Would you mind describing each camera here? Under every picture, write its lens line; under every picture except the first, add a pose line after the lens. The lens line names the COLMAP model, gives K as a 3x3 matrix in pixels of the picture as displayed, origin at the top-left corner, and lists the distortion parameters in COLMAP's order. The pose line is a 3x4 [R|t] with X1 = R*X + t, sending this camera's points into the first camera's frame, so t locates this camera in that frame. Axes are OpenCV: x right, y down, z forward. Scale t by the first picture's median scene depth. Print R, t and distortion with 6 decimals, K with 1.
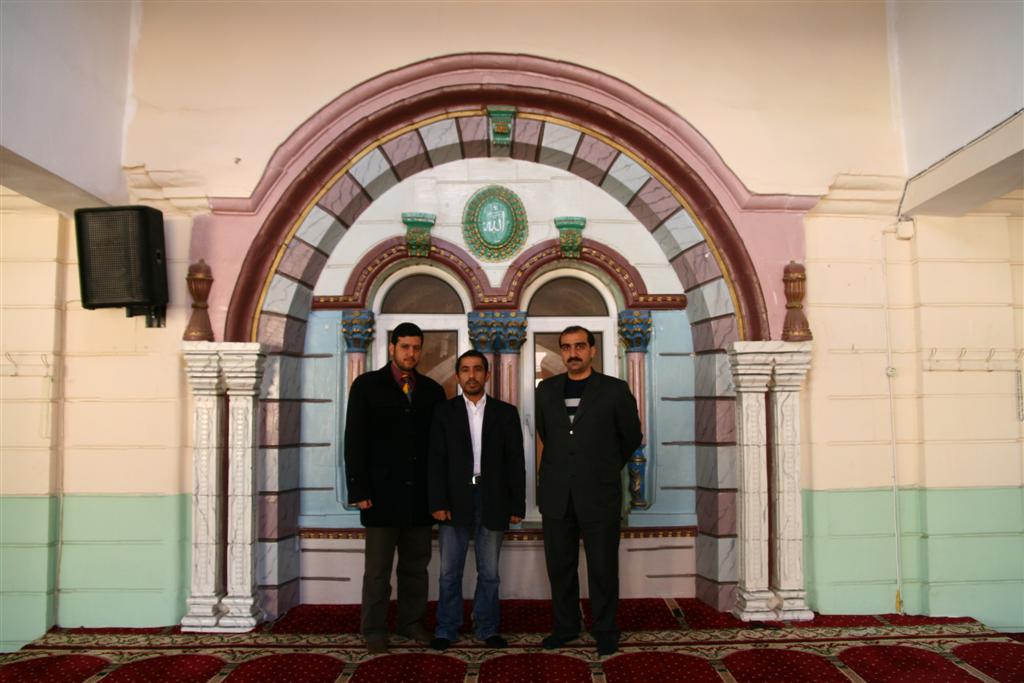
lens RADIAL K [[806.3, 0, 512.0], [0, 806.3, 341.5], [0, 0, 1]] dist [-0.135226, 0.110204]
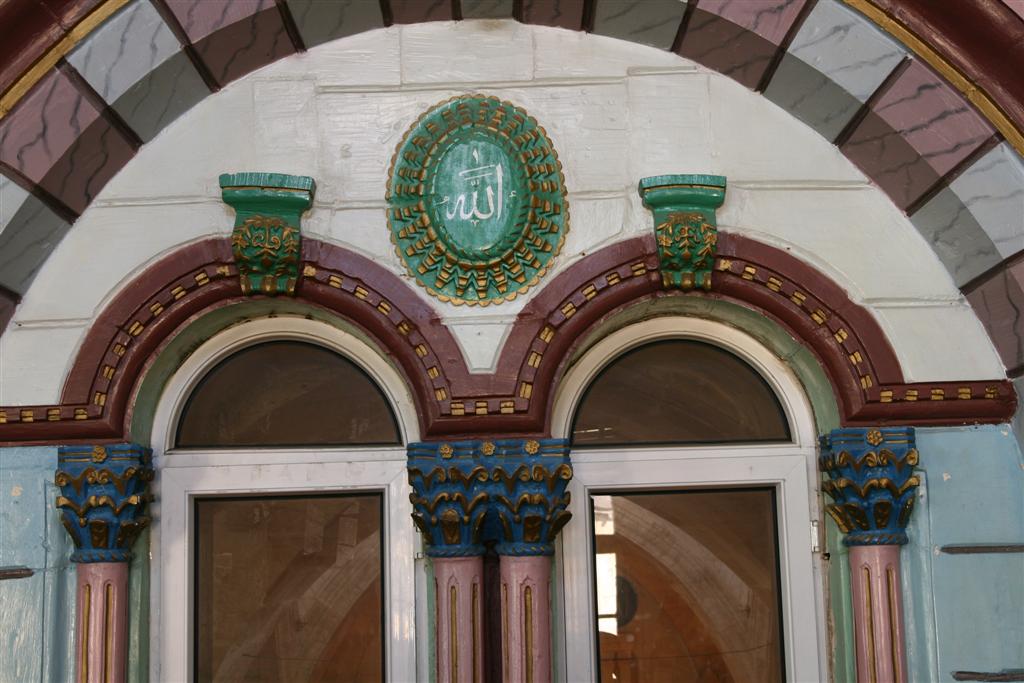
lens RADIAL K [[1583.8, 0, 512.0], [0, 1583.8, 341.5], [0, 0, 1]] dist [0.010275, -0.003984]
pose [[0.999606, -0.022373, -0.016927, 0.005517], [0.021138, 0.997330, -0.069901, -0.031746], [0.018445, 0.069515, 0.997410, 0.289016]]
